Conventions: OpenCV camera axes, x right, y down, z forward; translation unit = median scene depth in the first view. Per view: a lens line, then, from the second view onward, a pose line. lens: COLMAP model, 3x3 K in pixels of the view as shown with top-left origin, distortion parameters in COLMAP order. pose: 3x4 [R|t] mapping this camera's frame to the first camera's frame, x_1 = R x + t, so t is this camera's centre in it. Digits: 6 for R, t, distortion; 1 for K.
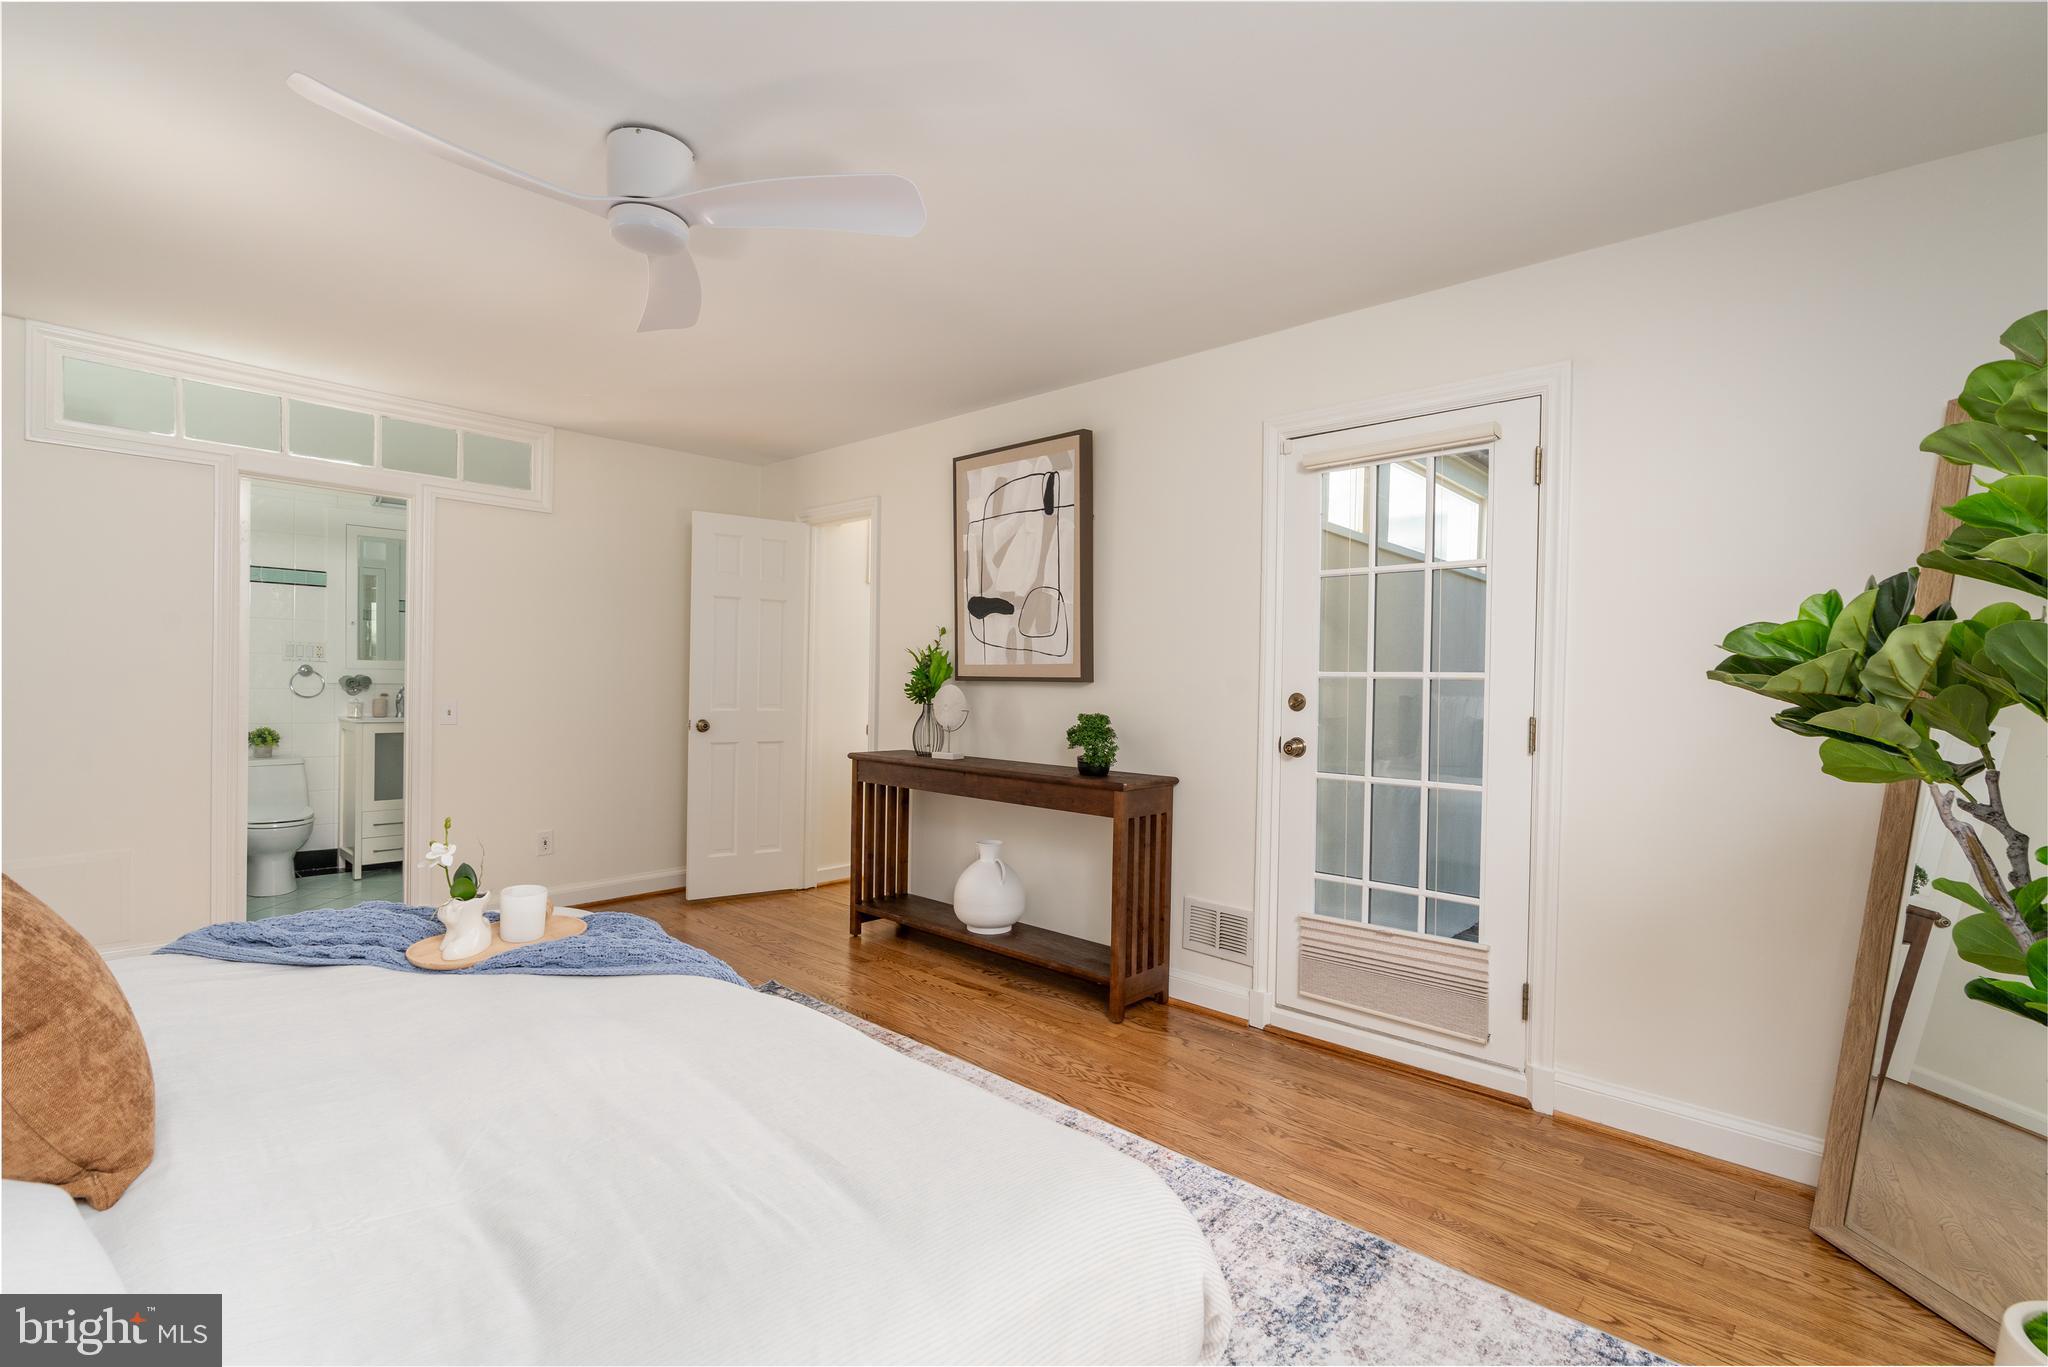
lens RADIAL K [[927.1, 0, 1012.3], [0, 927.1, 681.7], [0, 0, 1]] dist [-0.003982, 0.002712]
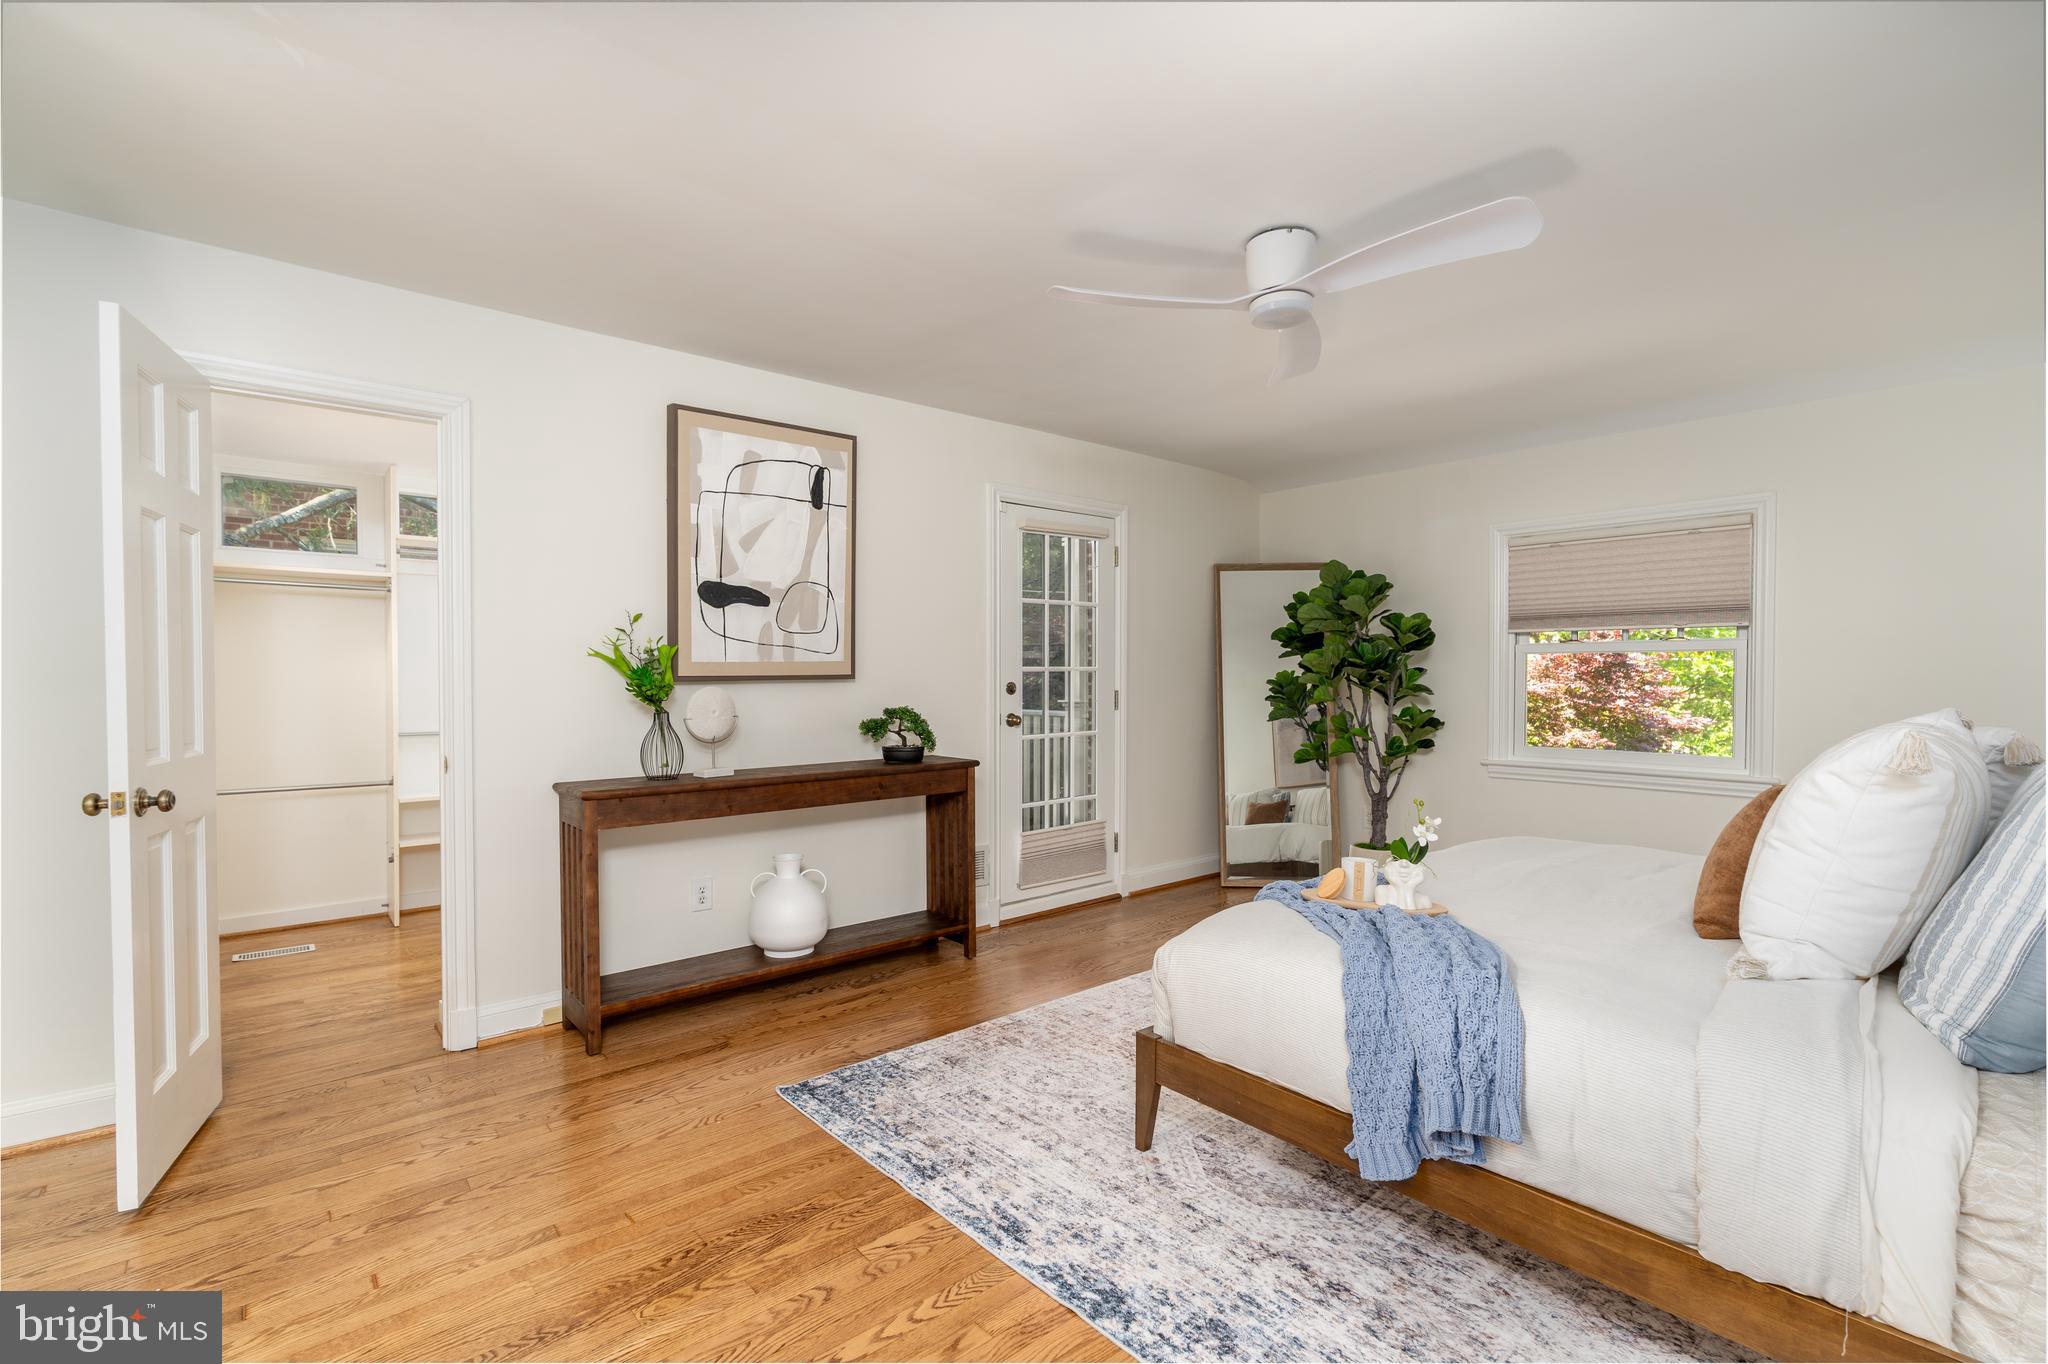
lens RADIAL K [[927.1, 0, 1021.6], [0, 927.1, 684.1], [0, 0, 1]] dist [-0.003982, 0.002712]
pose [[0.108727, -0.028152, 0.993673, -0.922300], [0.013729, 0.999546, 0.026816, -0.018670], [-0.993977, 0.010726, 0.109064, 0.685544]]
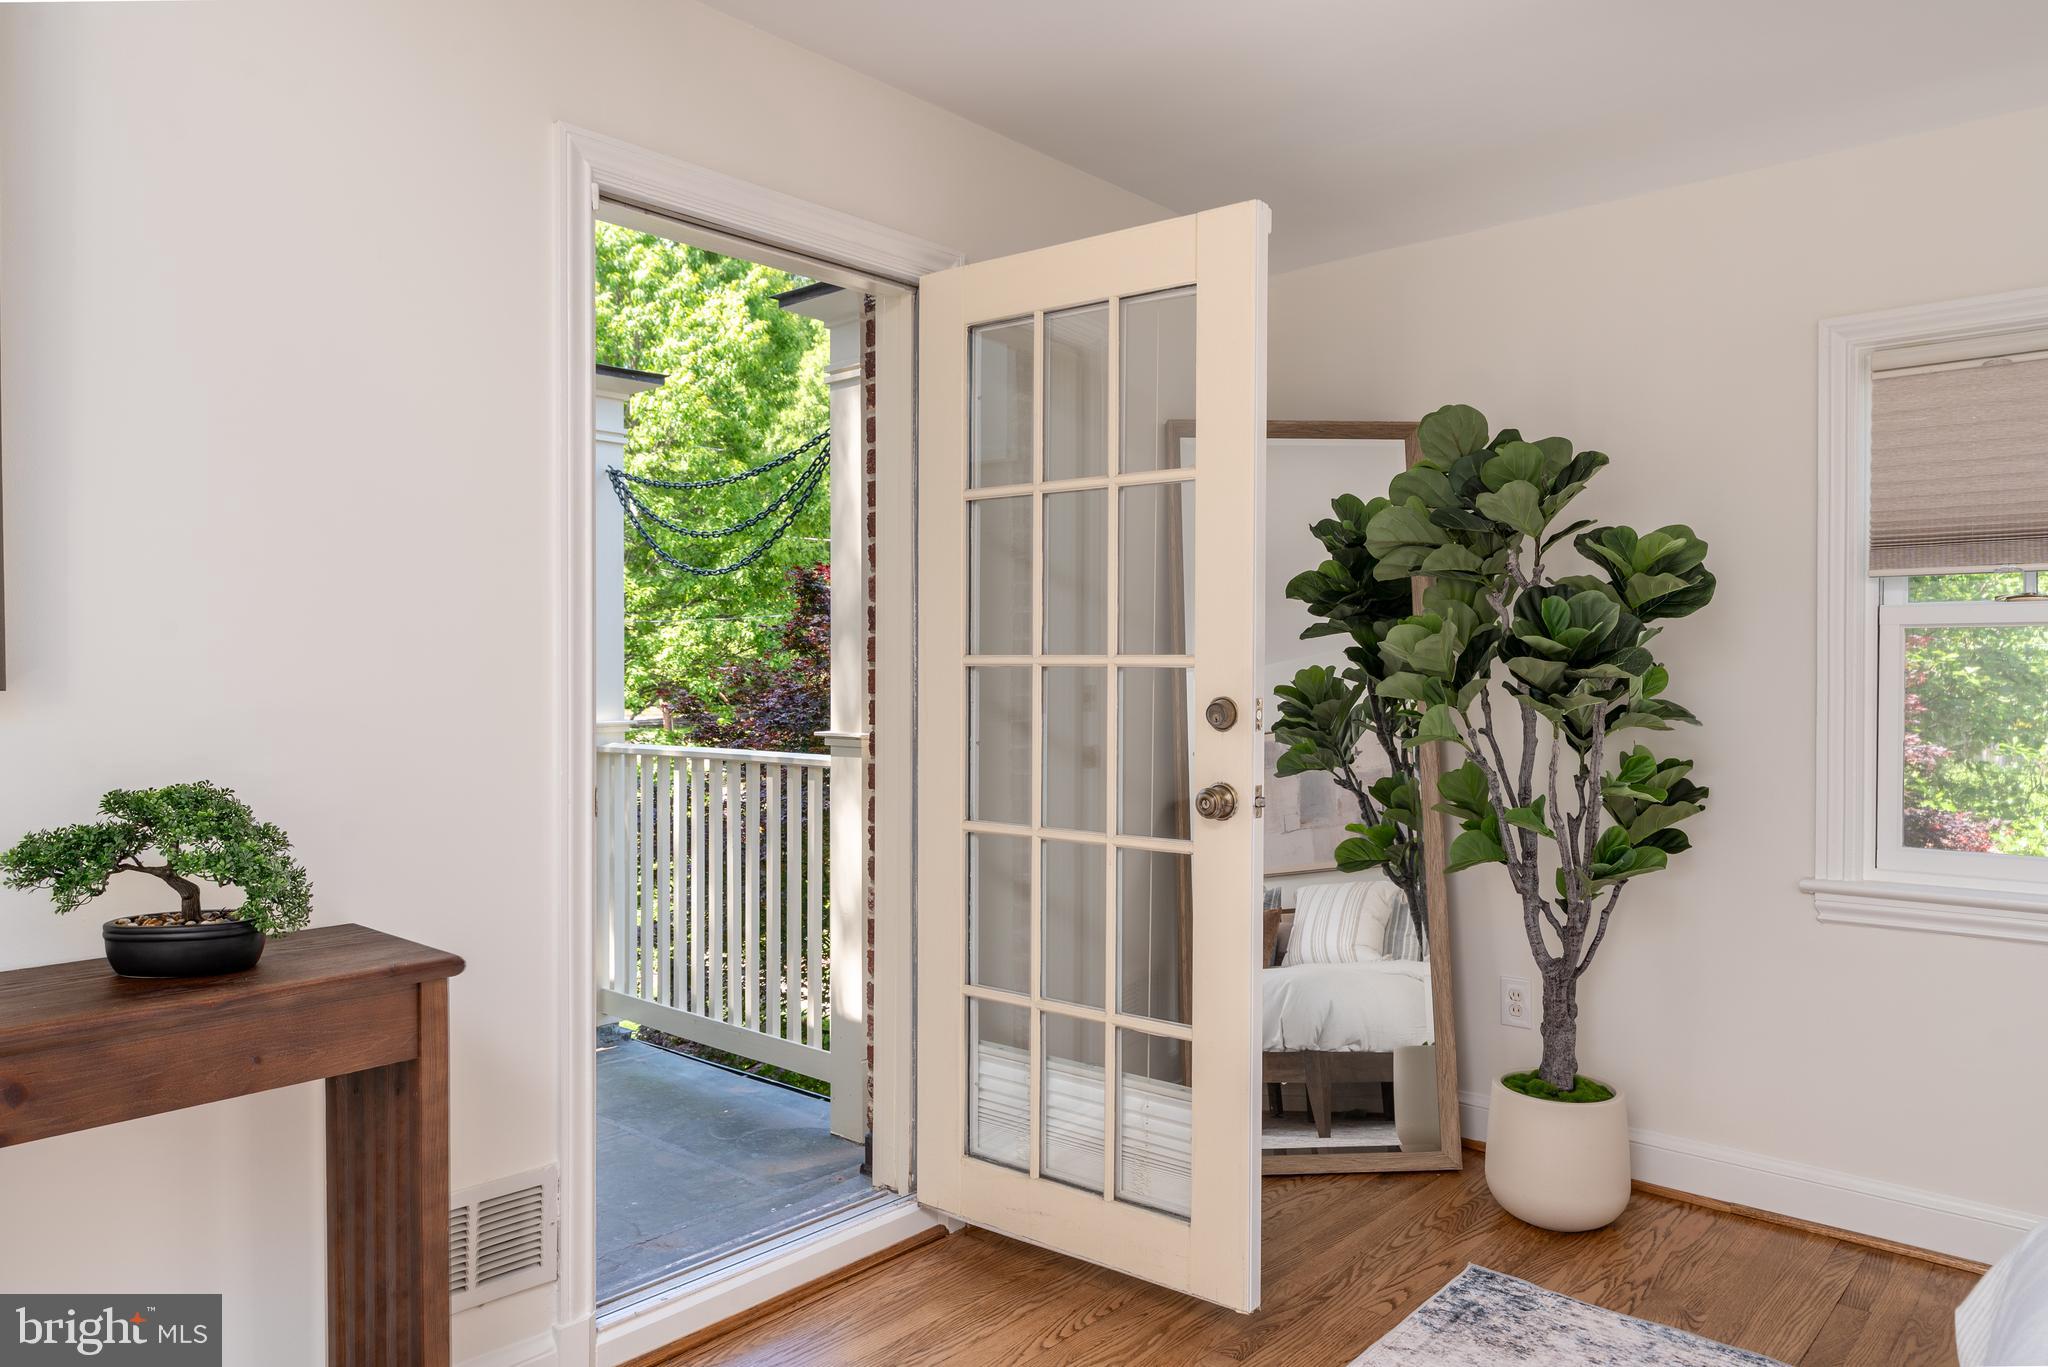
lens RADIAL K [[1365.2, 0, 1027.9], [0, 1365.2, 683.6], [0, 0, 1]] dist [0.010289, 0.000515]
pose [[-0.026279, -0.027606, 0.999273, -0.373414], [0.009164, 0.999570, 0.027856, -0.011331], [-0.999613, 0.009890, -0.026015, 0.662801]]
